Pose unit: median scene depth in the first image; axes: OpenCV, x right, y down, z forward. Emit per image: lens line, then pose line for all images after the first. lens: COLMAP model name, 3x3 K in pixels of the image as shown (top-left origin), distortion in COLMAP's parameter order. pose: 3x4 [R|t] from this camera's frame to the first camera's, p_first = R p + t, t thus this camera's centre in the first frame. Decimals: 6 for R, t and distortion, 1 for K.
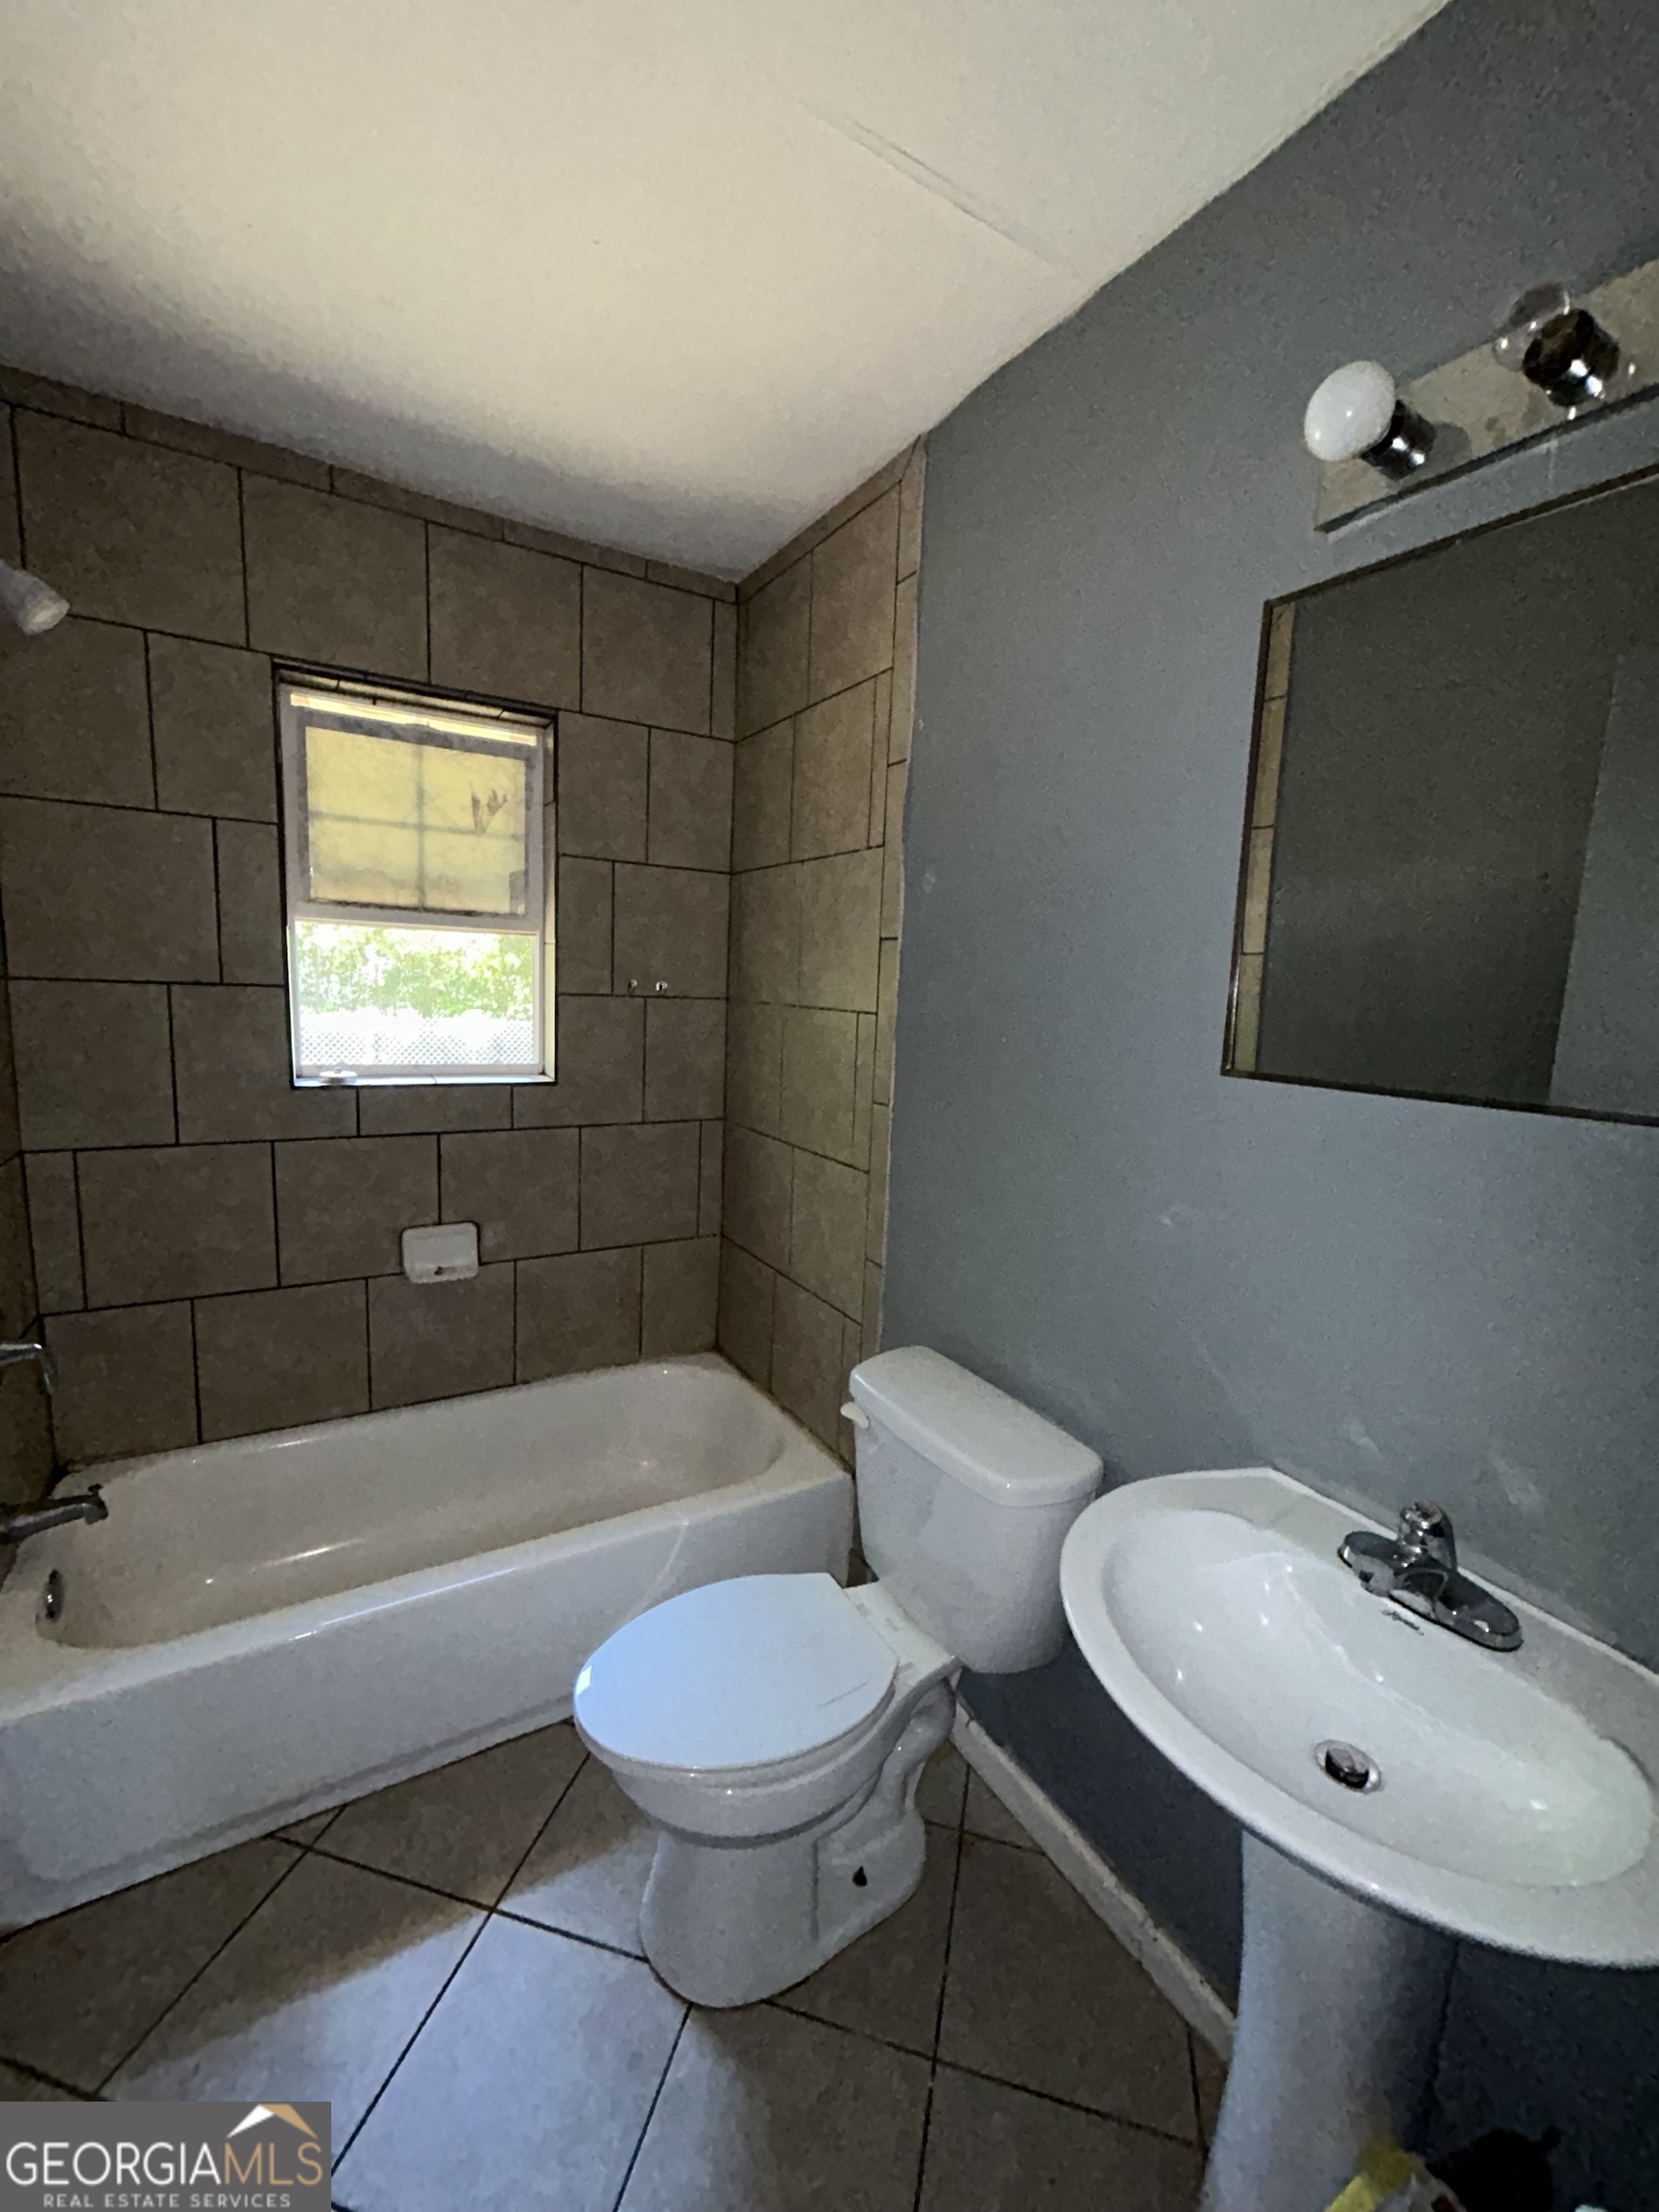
lens RADIAL K [[893.3, 0, 841.8], [0, 893.3, 1109.5], [0, 0, 1]] dist [0.008823, 0.000252]
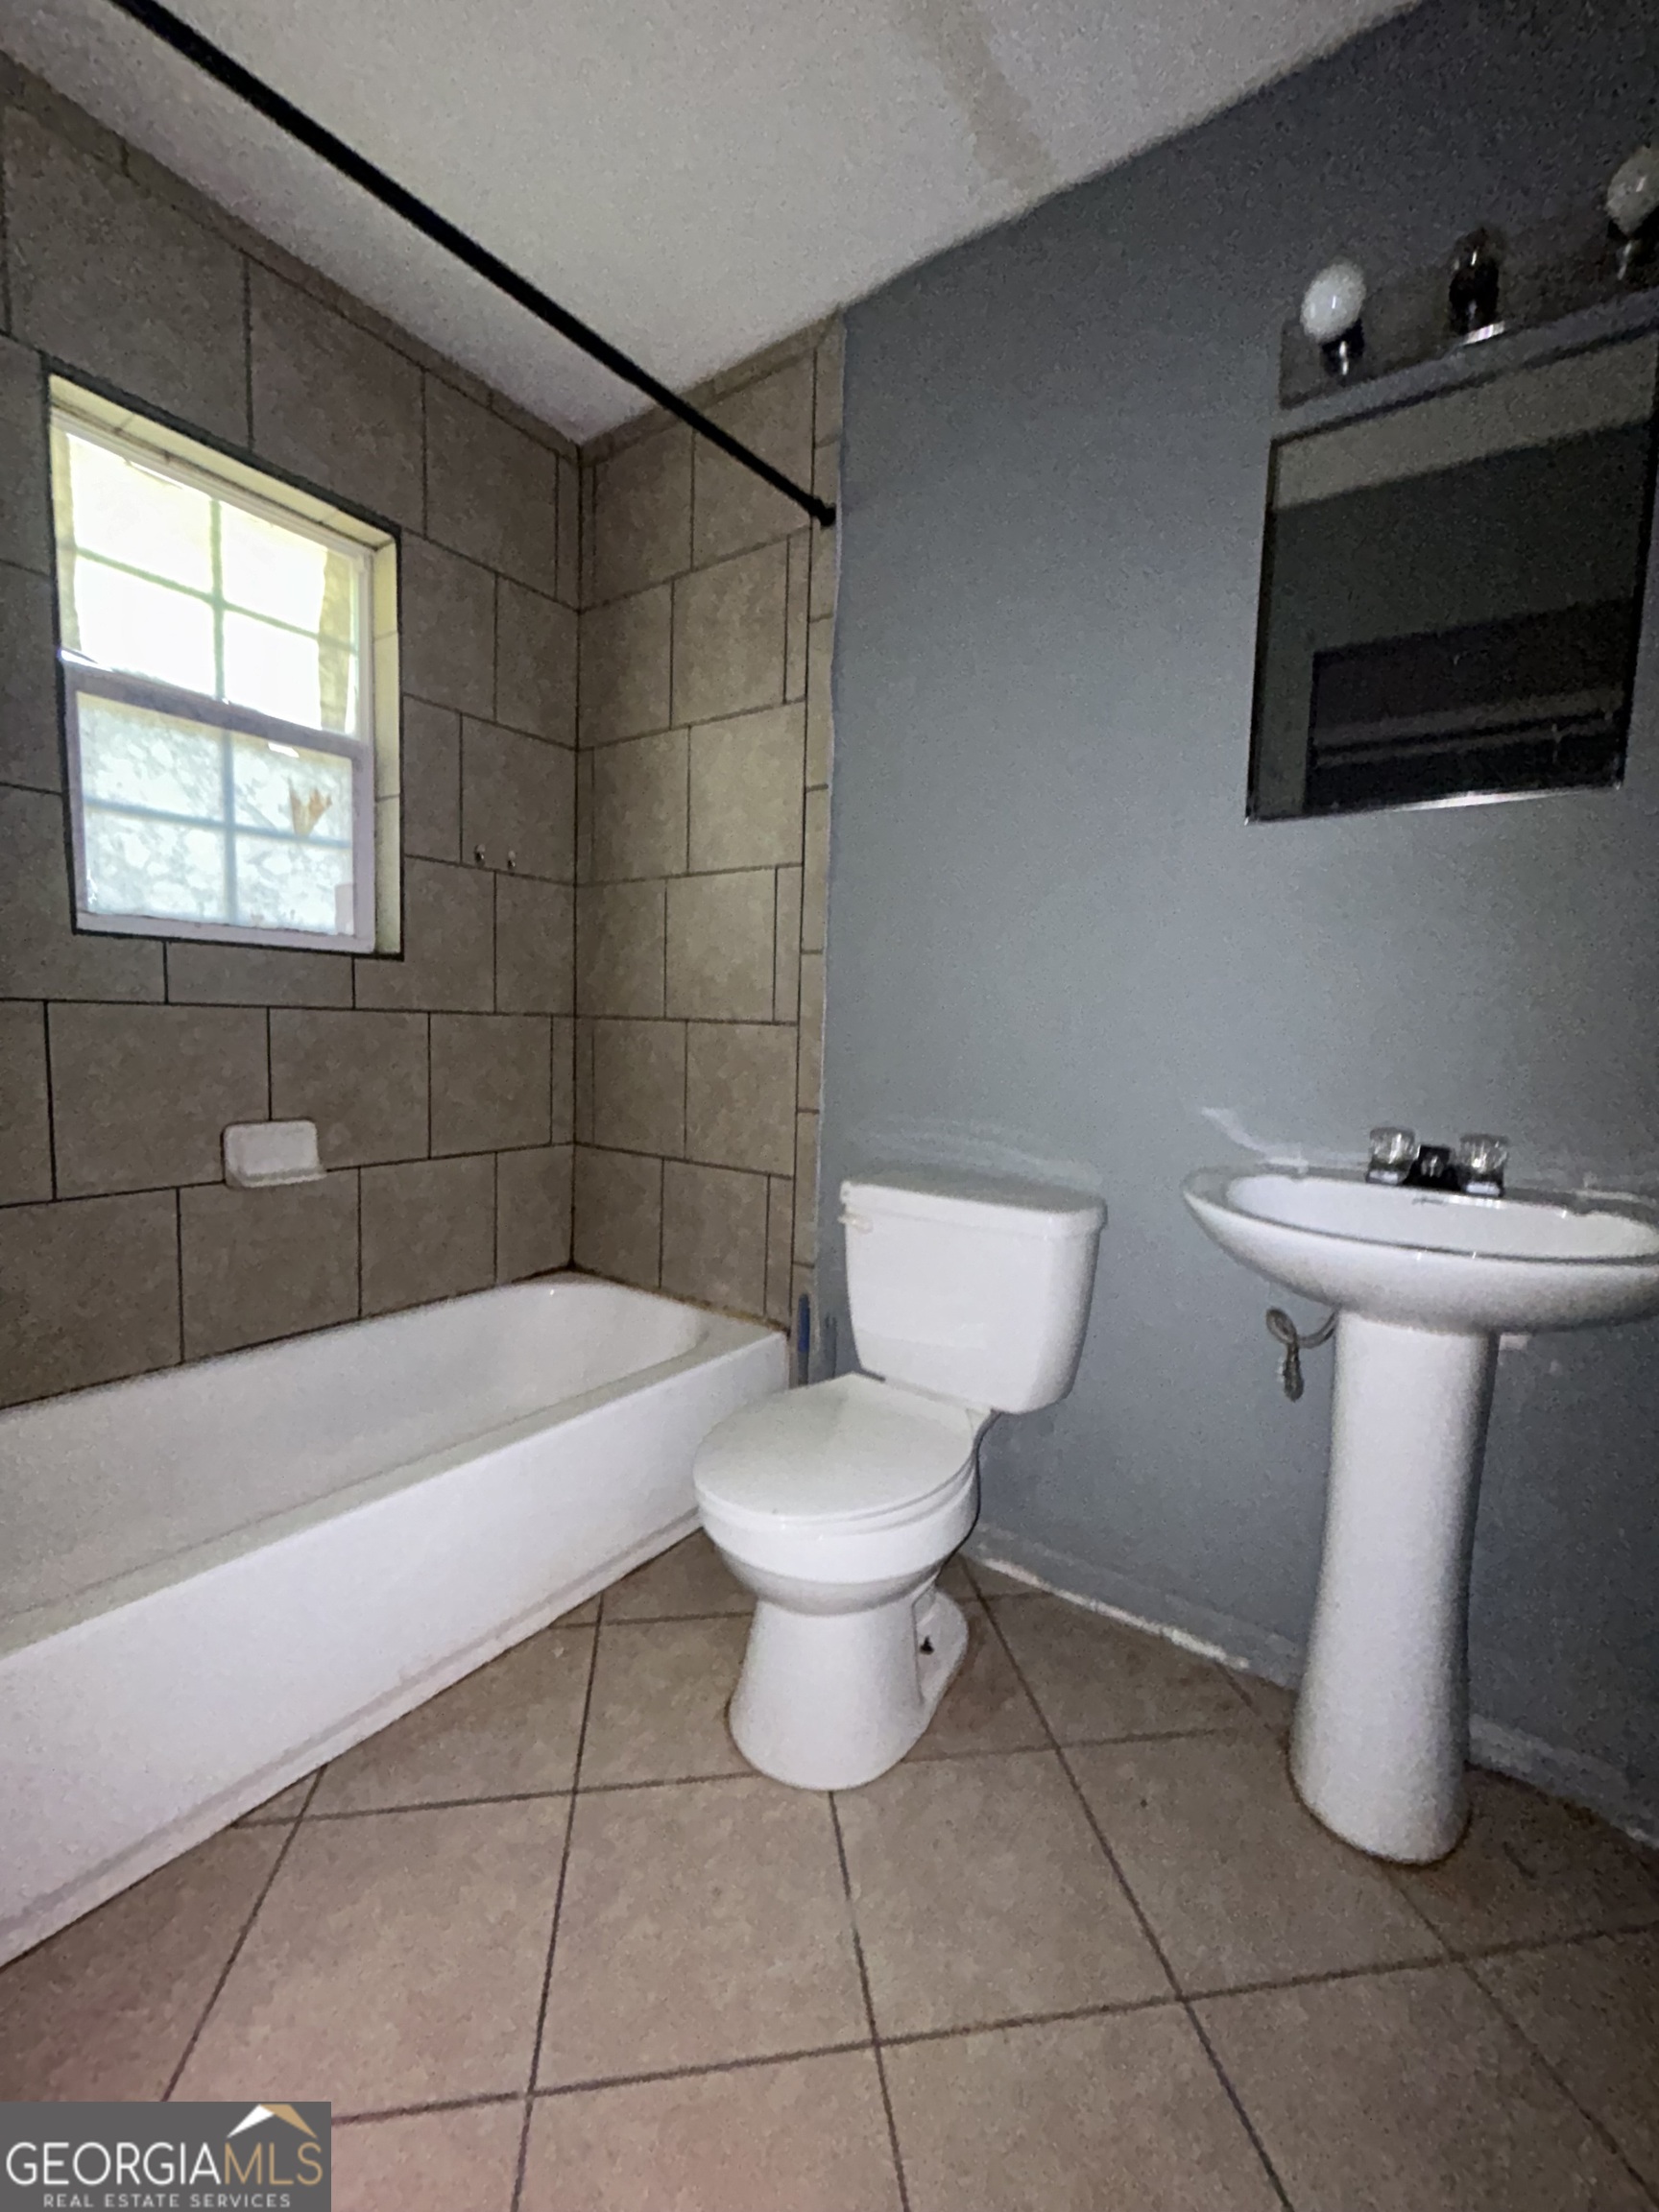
lens RADIAL K [[893.3, 0, 834.1], [0, 893.3, 1101.4], [0, 0, 1]] dist [0.008823, 0.000252]
pose [[0.920288, -0.051783, 0.387800, -0.296807], [0.066069, 0.997536, -0.023587, 0.167105], [-0.385623, 0.047329, 0.921442, 0.046730]]
